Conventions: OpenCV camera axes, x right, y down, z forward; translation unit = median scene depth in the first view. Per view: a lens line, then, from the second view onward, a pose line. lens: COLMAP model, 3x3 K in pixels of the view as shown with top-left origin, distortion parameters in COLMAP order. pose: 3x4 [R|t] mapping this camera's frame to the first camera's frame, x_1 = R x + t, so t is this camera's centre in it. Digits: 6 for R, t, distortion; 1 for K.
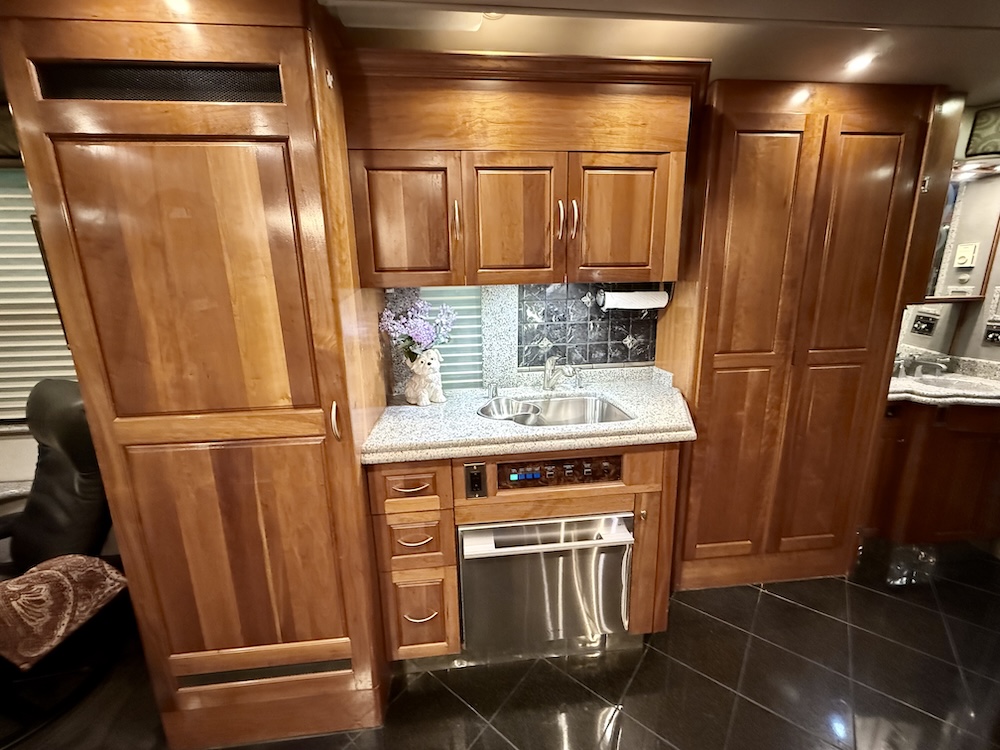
lens RADIAL K [[396.3, 0, 500.0], [0, 396.3, 375.0], [0, 0, 1]] dist [-0.000083, -0.000181]
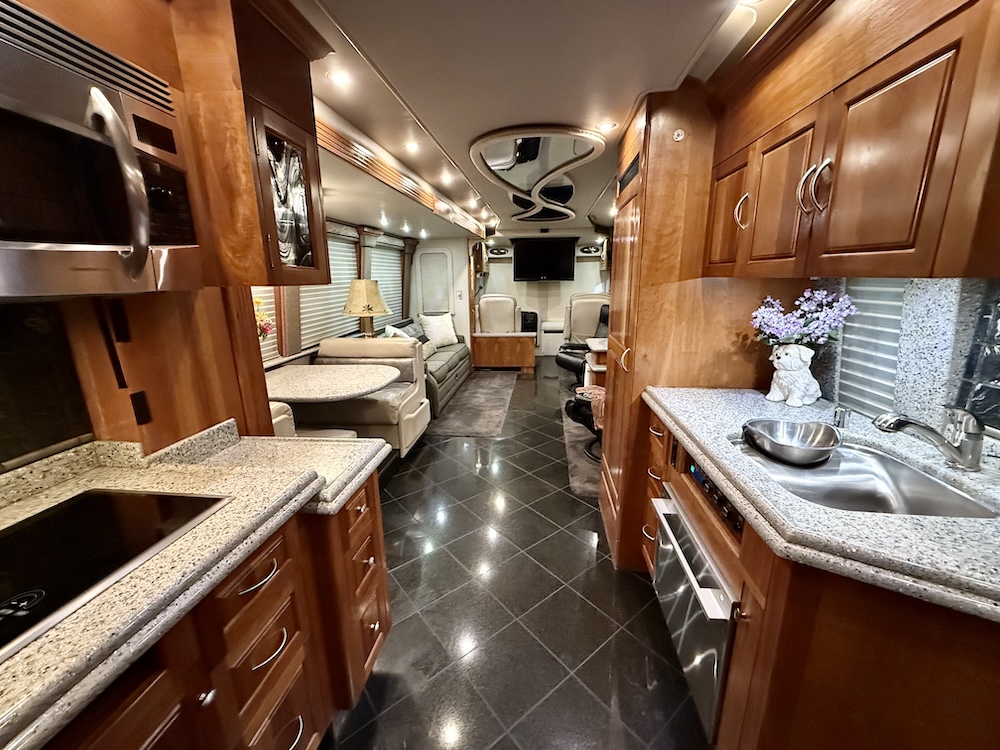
lens RADIAL K [[399.3, 0, 500.0], [0, 399.3, 375.0], [0, 0, 1]] dist [0.000941, 0.000098]
pose [[-0.209111, 0.259069, -0.942951, 1.083214], [-0.185734, 0.936194, 0.298401, -0.188036], [0.960092, 0.237537, -0.147650, 0.644278]]
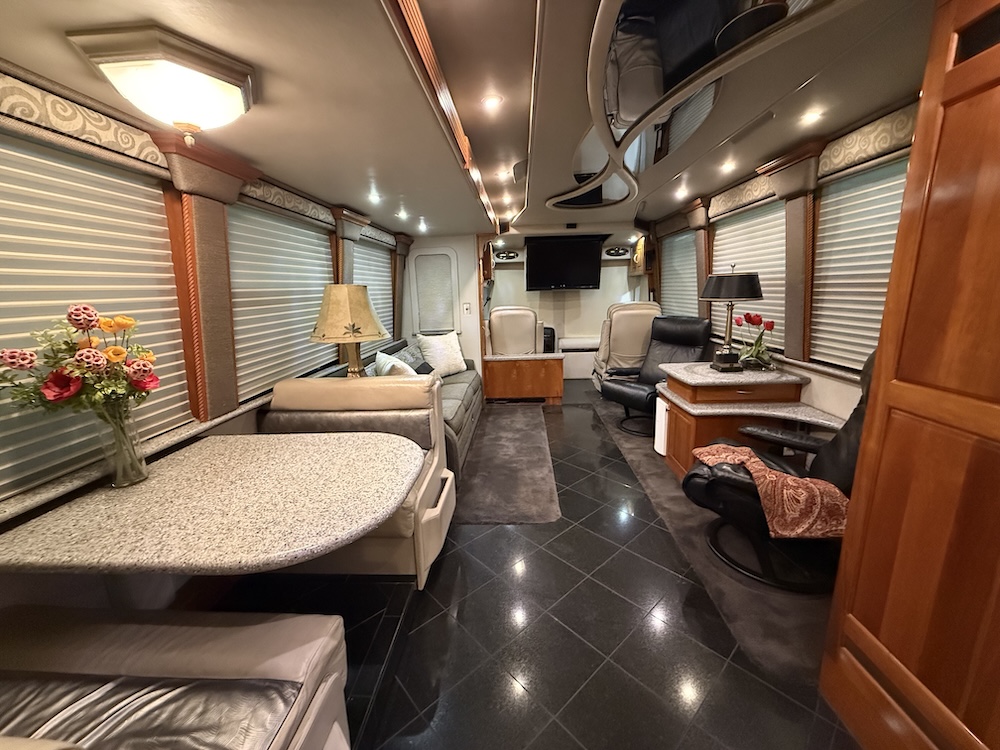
lens RADIAL K [[396.3, 0, 500.0], [0, 396.3, 375.0], [0, 0, 1]] dist [-0.000083, -0.000181]
pose [[-0.145617, 0.232207, -0.961705, 0.146462], [-0.175499, 0.950587, 0.256095, 0.010283], [0.973651, 0.206070, -0.097670, 0.076418]]
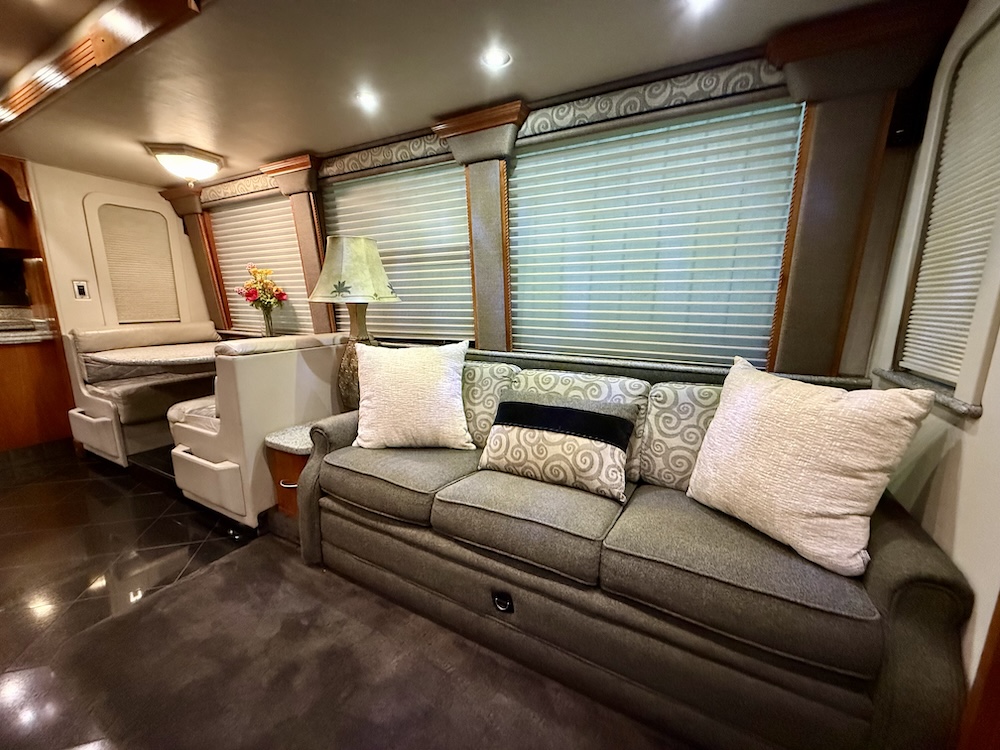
lens RADIAL K [[396.3, 0, 500.0], [0, 396.3, 375.0], [0, 0, 1]] dist [-0.000083, -0.000181]
pose [[-0.830347, -0.090730, 0.549811, -3.011940], [0.127692, 0.929423, 0.346219, 0.241478], [-0.542419, 0.357688, -0.760158, 0.201584]]
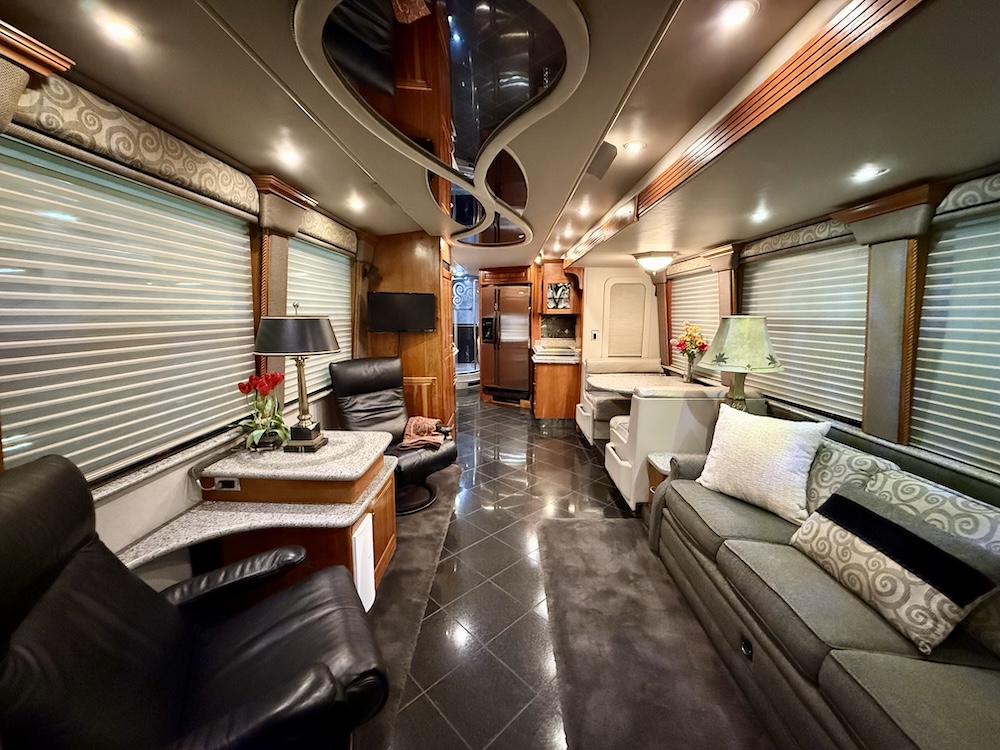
lens RADIAL K [[396.3, 0, 500.0], [0, 396.3, 375.0], [0, 0, 1]] dist [-0.000083, -0.000181]
pose [[0.109997, -0.134701, 0.984762, -3.647991], [0.204466, 0.972650, 0.110205, 0.033769], [-0.972674, 0.189228, 0.134530, 0.062746]]
